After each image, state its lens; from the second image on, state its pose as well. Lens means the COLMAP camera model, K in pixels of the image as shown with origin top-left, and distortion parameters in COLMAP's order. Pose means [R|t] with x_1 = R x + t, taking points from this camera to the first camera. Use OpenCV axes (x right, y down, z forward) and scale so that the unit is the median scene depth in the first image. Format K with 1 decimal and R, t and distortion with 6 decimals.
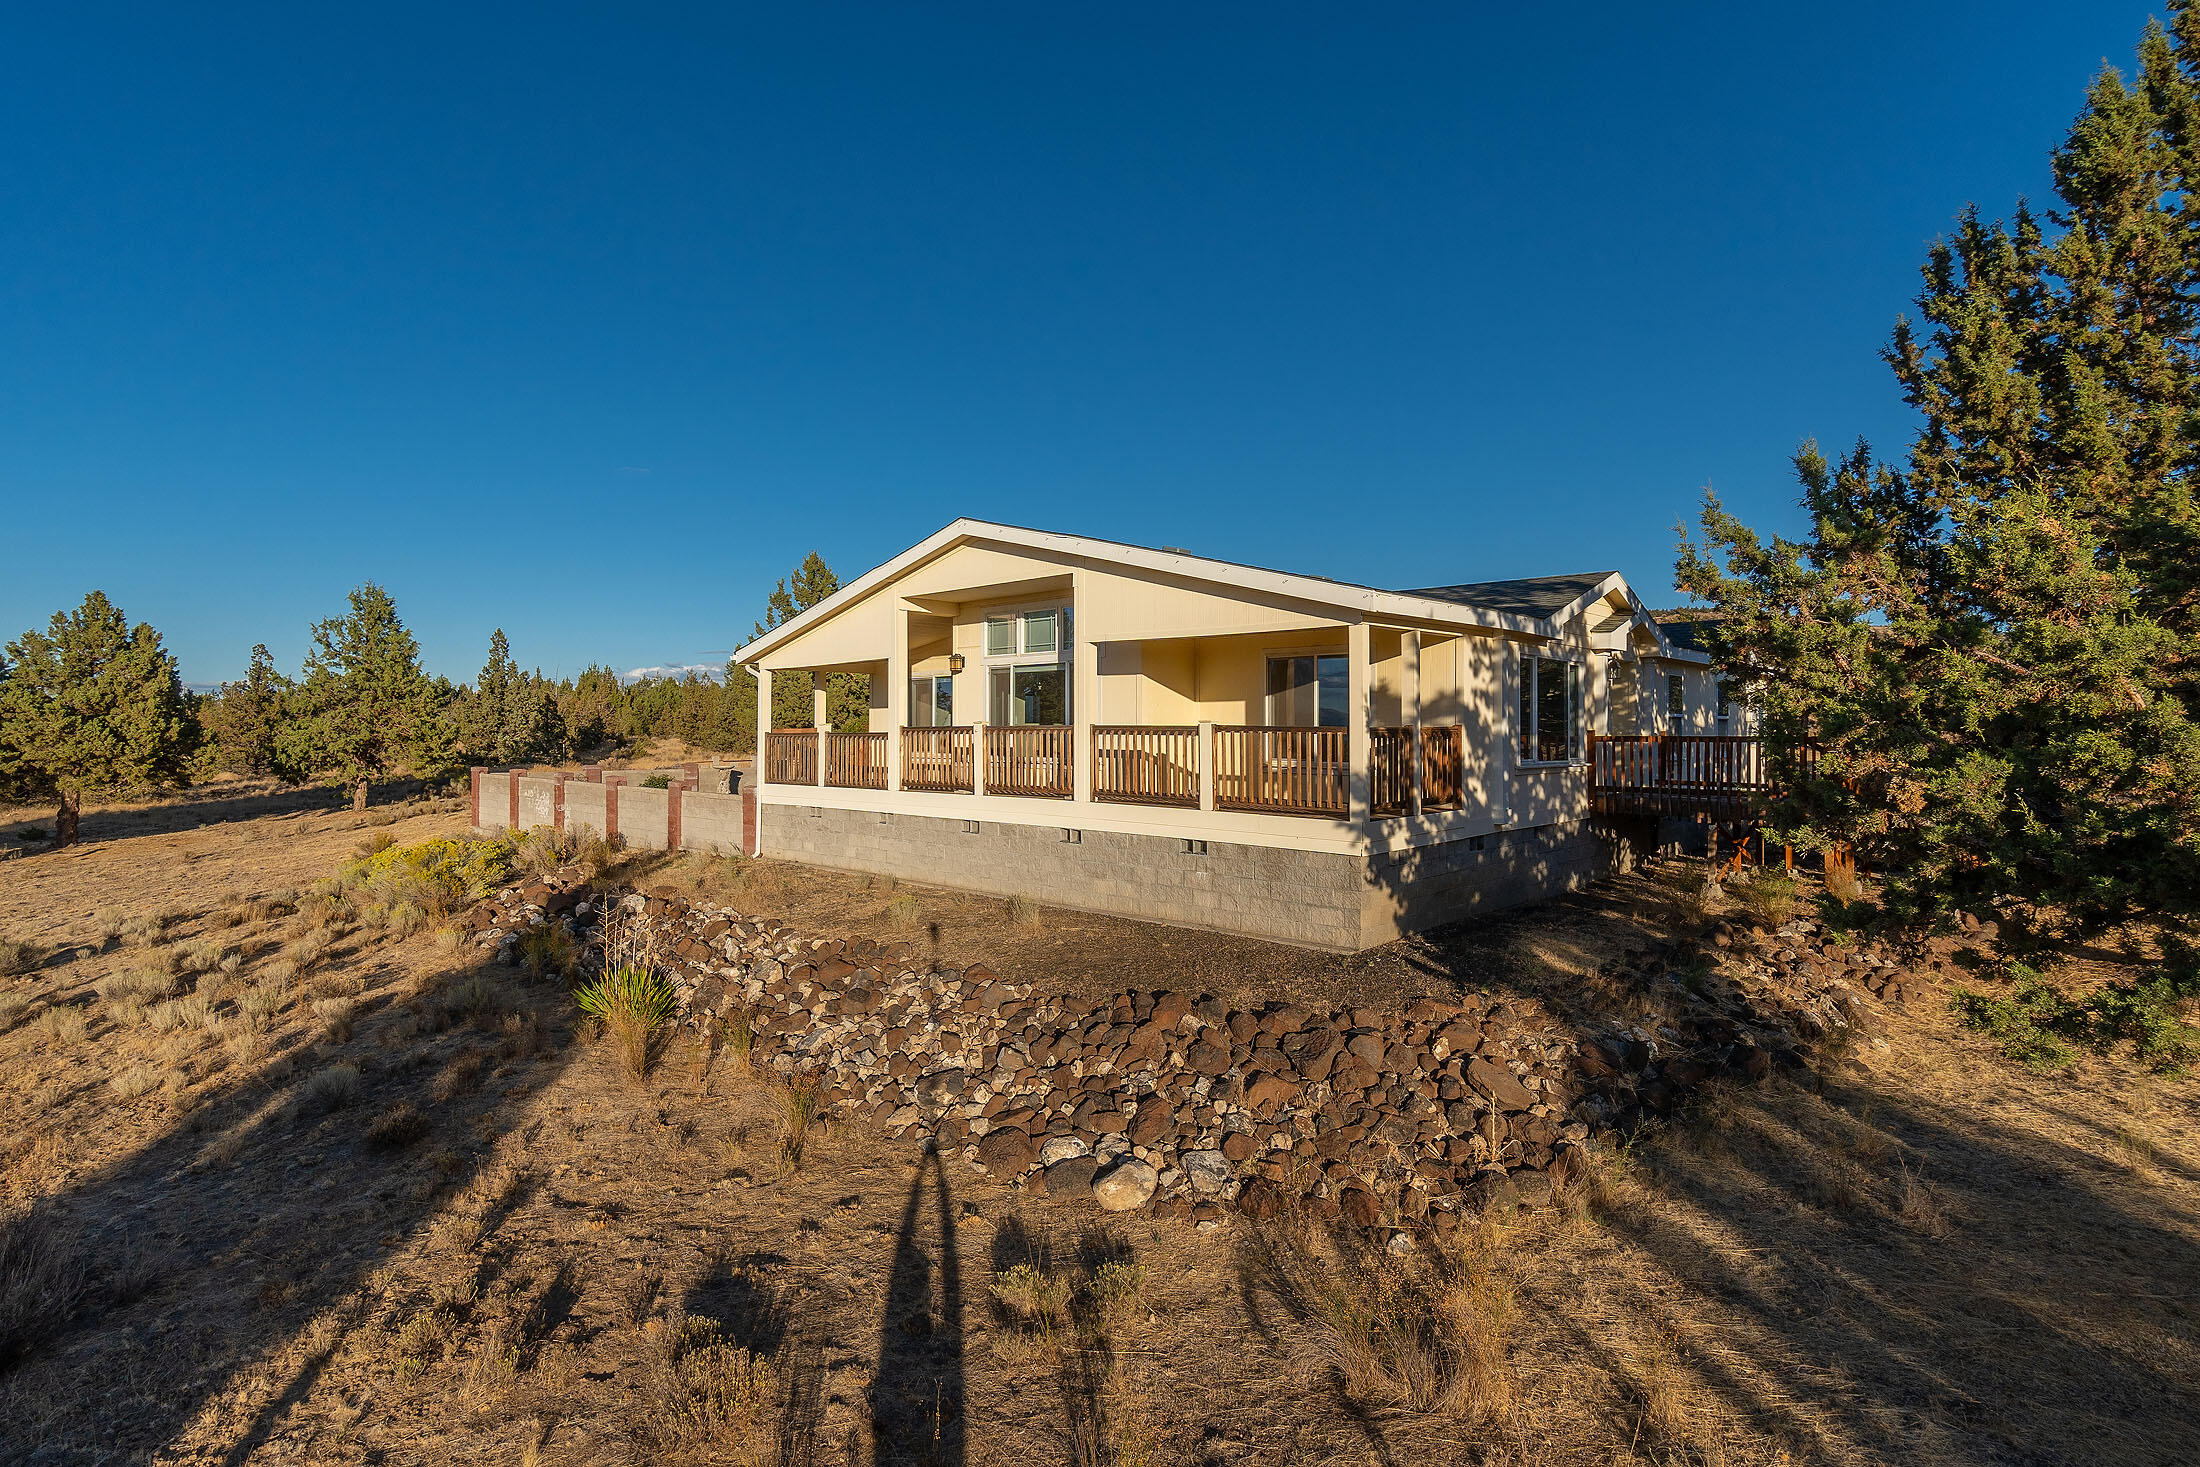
lens RADIAL K [[1091.7, 0, 1080.7], [0, 1091.7, 729.5], [0, 0, 1]] dist [-0.003871, -0.000172]
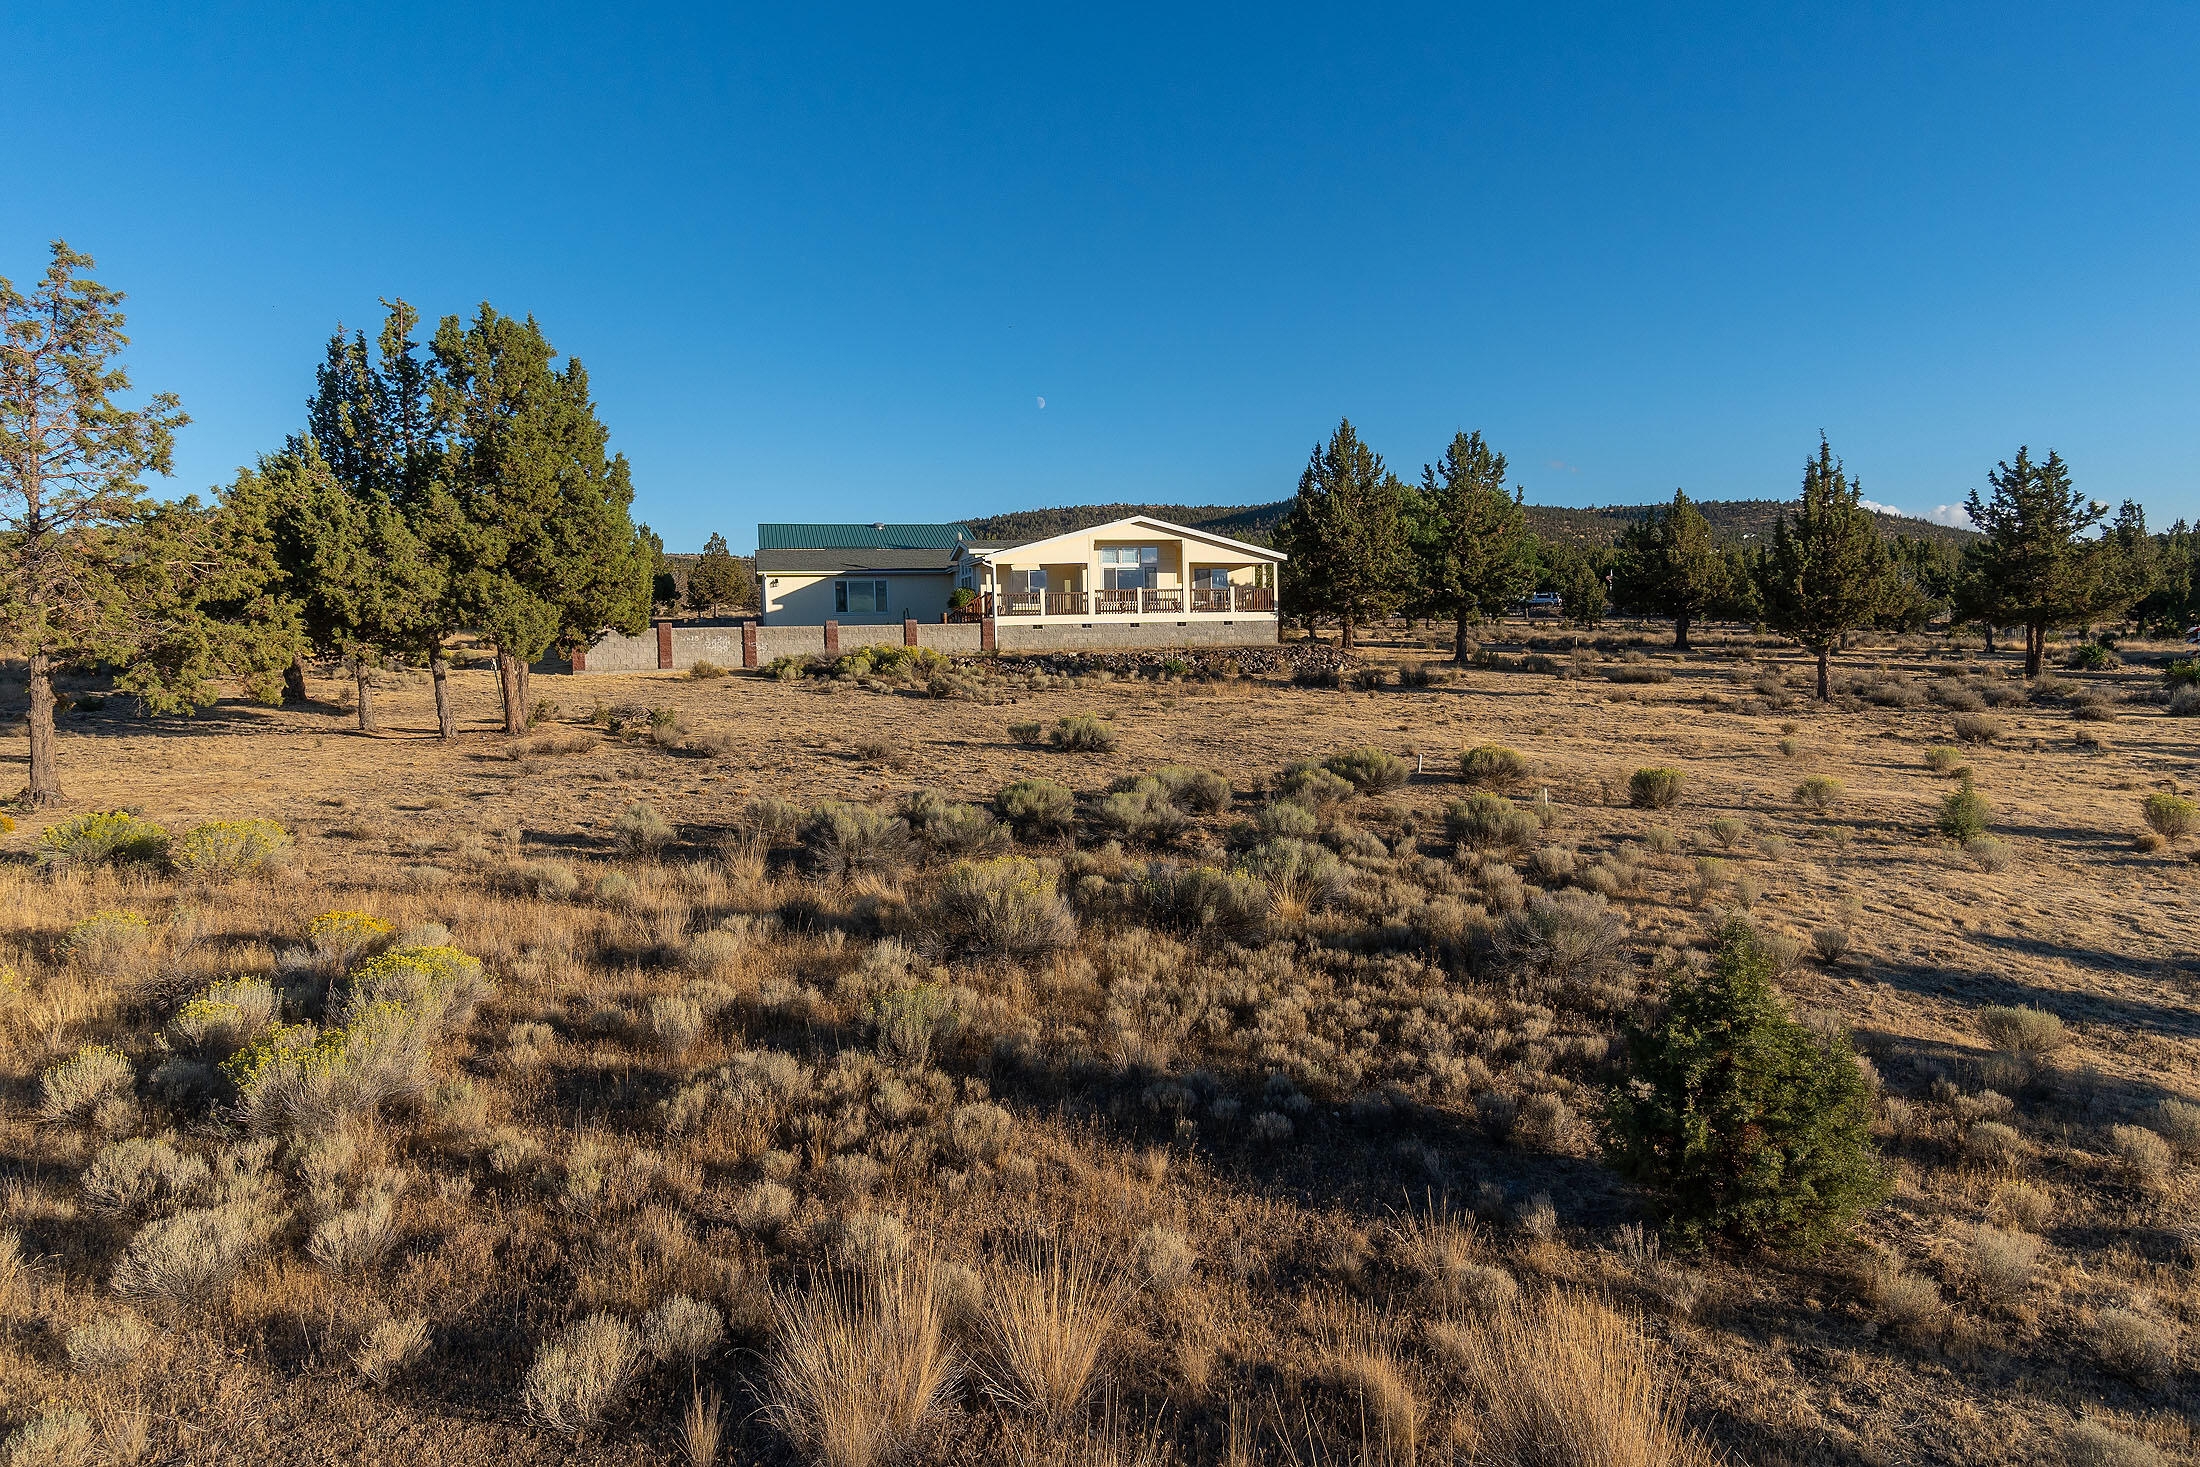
lens RADIAL K [[1244.4, 0, 1083.2], [0, 1244.4, 716.5], [0, 0, 1]] dist [0.035608, -0.000455]
pose [[0.518584, -0.074652, 0.851761, -2.637519], [0.016135, 0.996858, 0.077546, 0.066230], [-0.854874, -0.026471, 0.518159, -0.505900]]
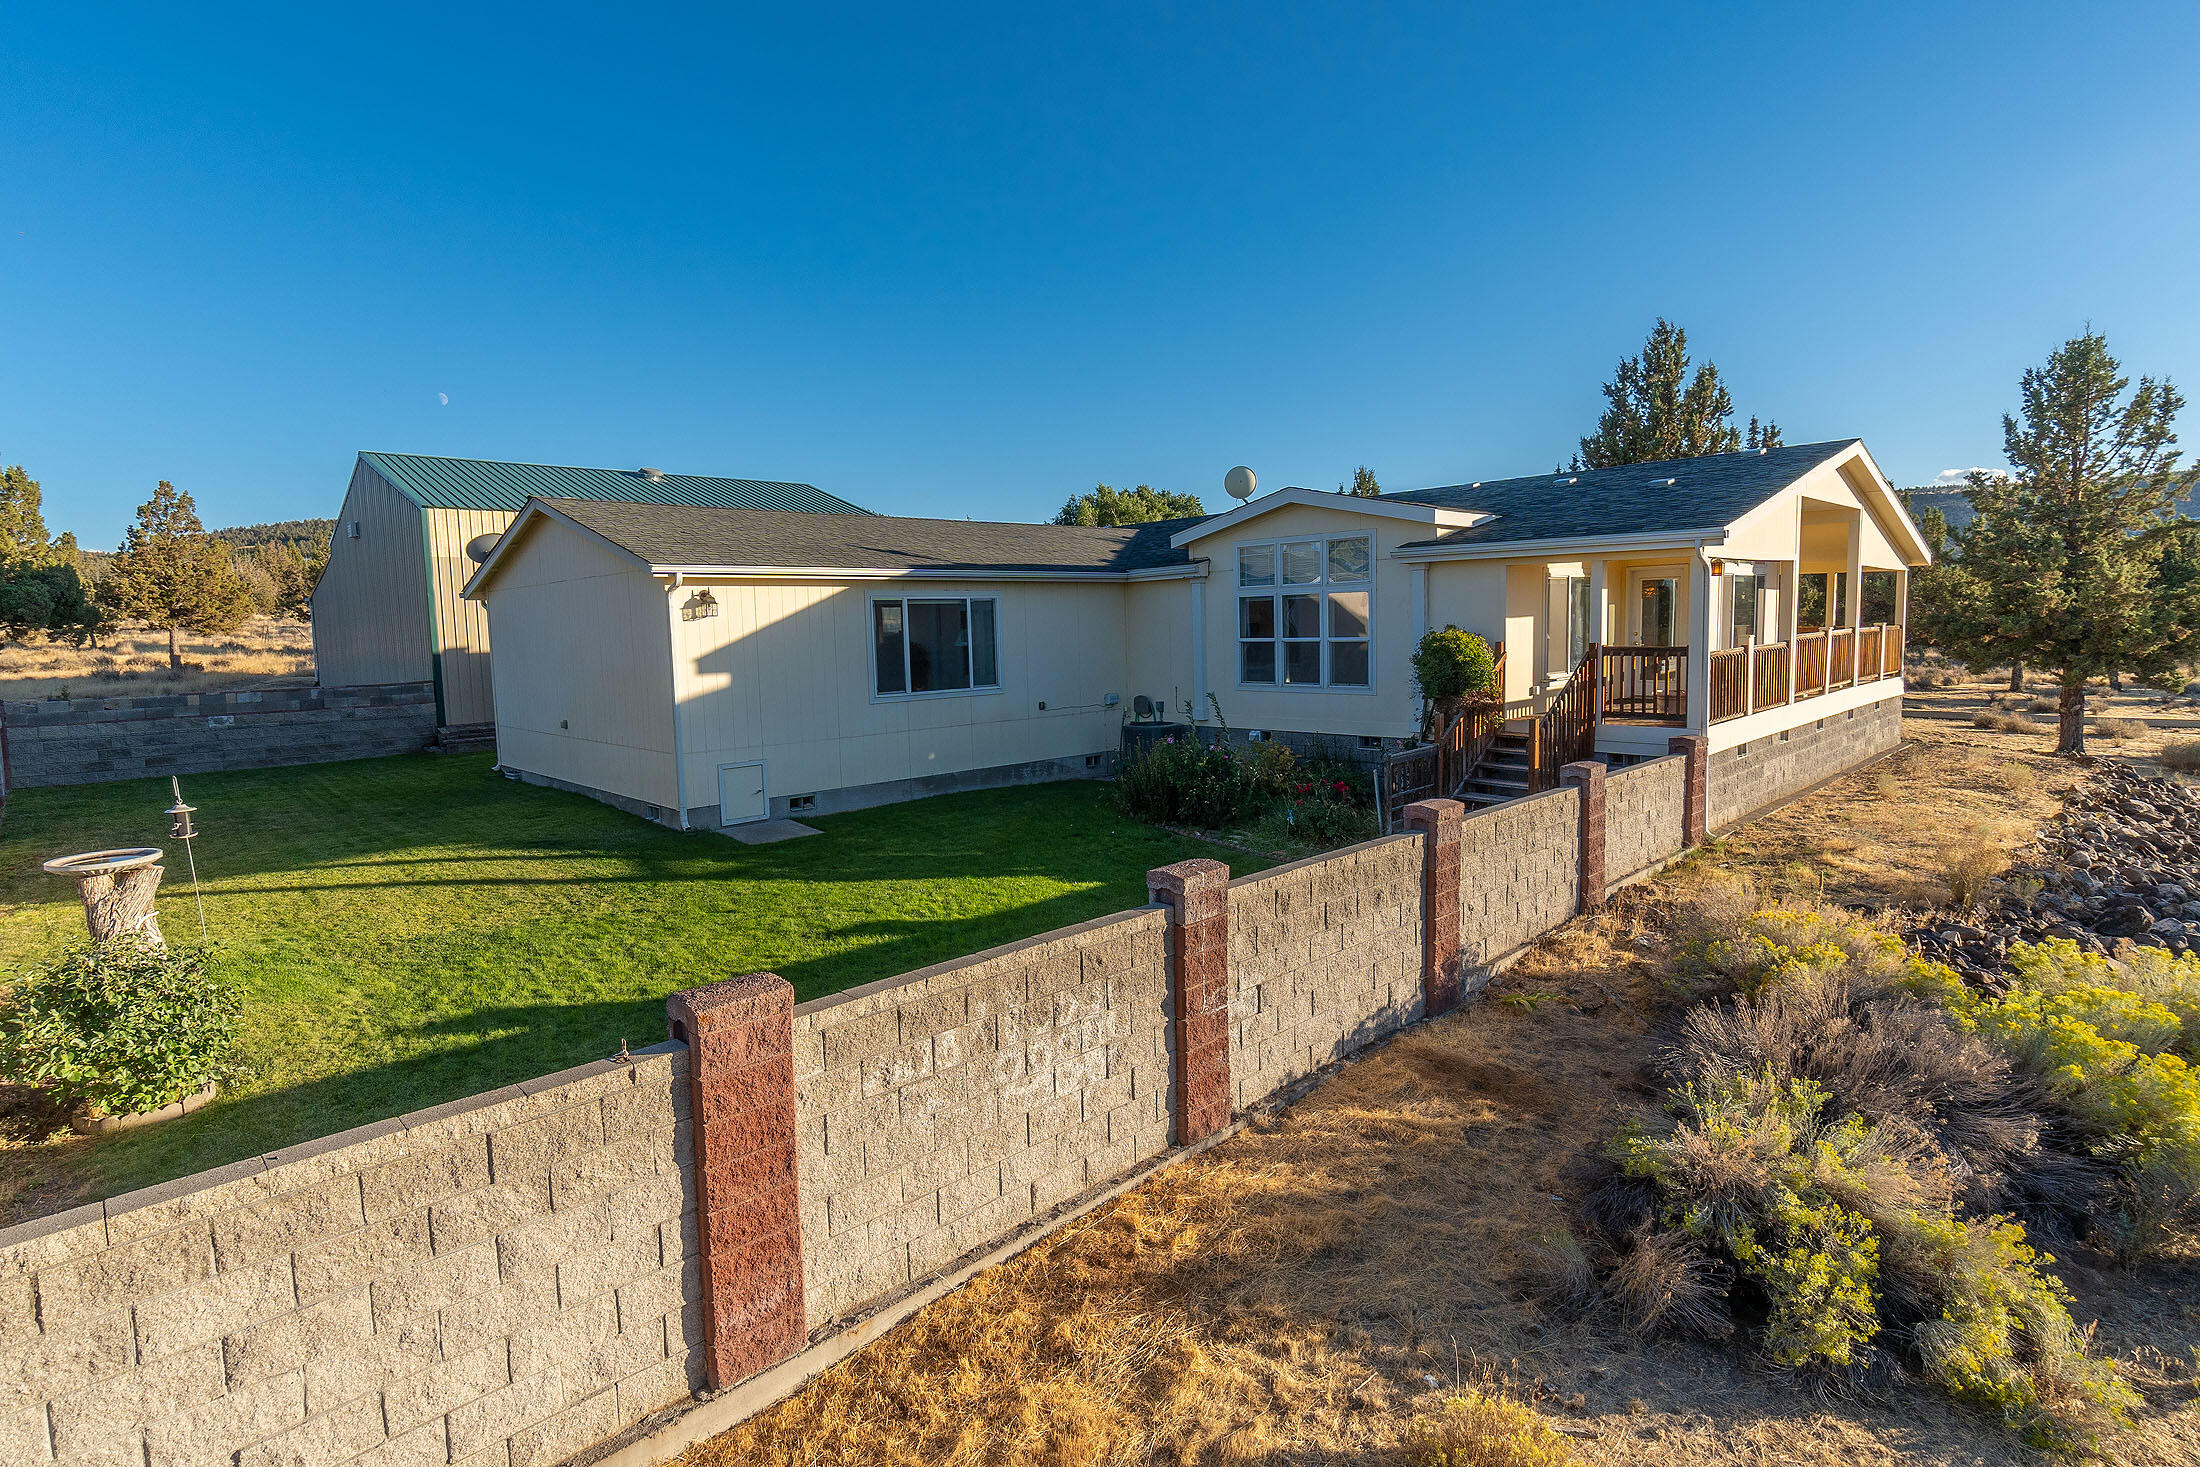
lens RADIAL K [[1091.7, 0, 1104.5], [0, 1091.7, 732.4], [0, 0, 1]] dist [-0.003871, -0.000172]
pose [[0.047779, -0.107945, 0.993008, -1.110042], [0.011849, 0.994135, 0.107497, -0.027706], [-0.998788, 0.006630, 0.048777, 1.486521]]
